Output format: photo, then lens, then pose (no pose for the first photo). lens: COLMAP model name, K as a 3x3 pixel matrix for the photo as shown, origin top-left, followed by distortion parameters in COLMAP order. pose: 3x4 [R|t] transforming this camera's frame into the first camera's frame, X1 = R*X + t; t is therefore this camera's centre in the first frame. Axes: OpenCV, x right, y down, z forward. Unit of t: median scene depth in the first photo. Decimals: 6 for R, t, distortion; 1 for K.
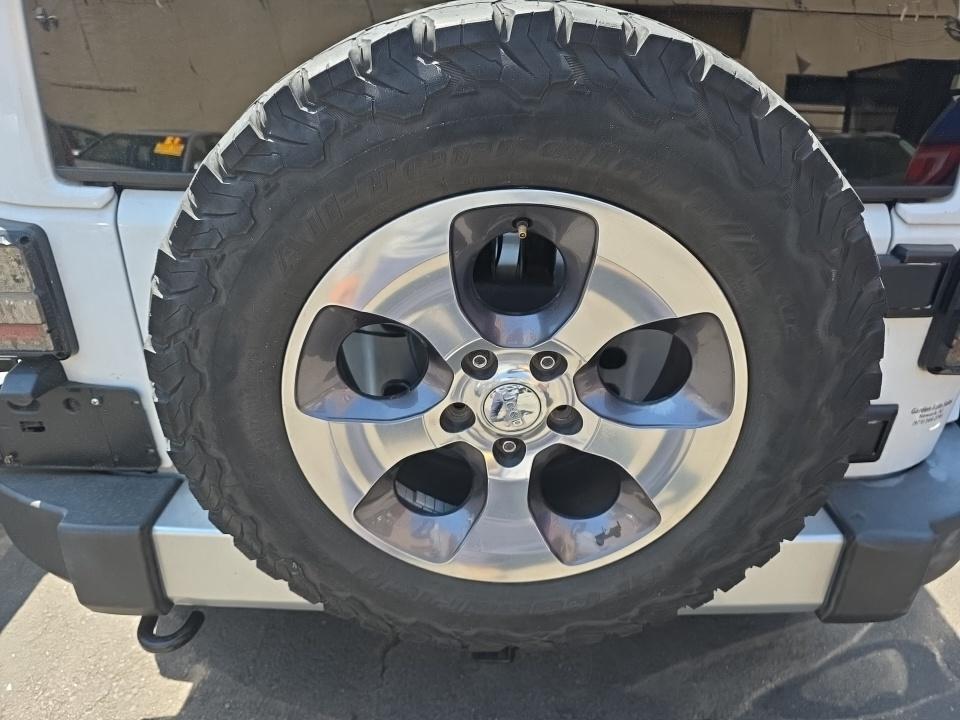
lens RADIAL K [[635.6, 0, 484.1], [0, 635.6, 361.5], [0, 0, 1]] dist [-0.004299, -0.001029]
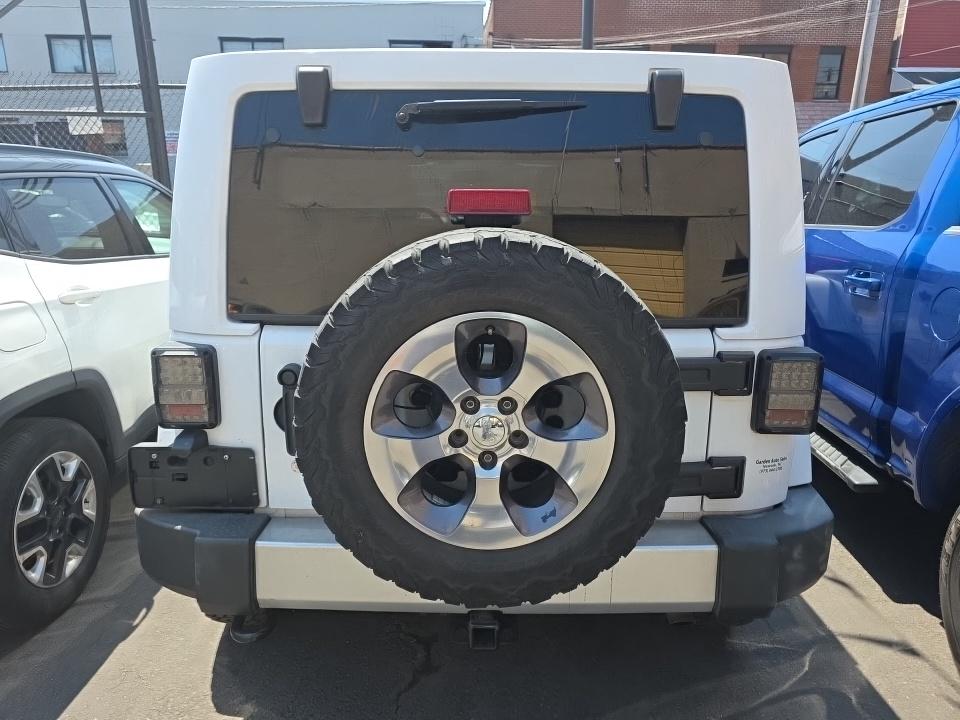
lens RADIAL K [[653.5, 0, 480.0], [0, 653.5, 360.0], [0, 0, 1]] dist [0.028462, -0.033594]
pose [[0.999900, -0.013863, 0.002749, 0.016462], [0.014086, 0.961807, -0.273365, 0.379883], [0.001146, 0.273376, 0.961906, -0.834637]]
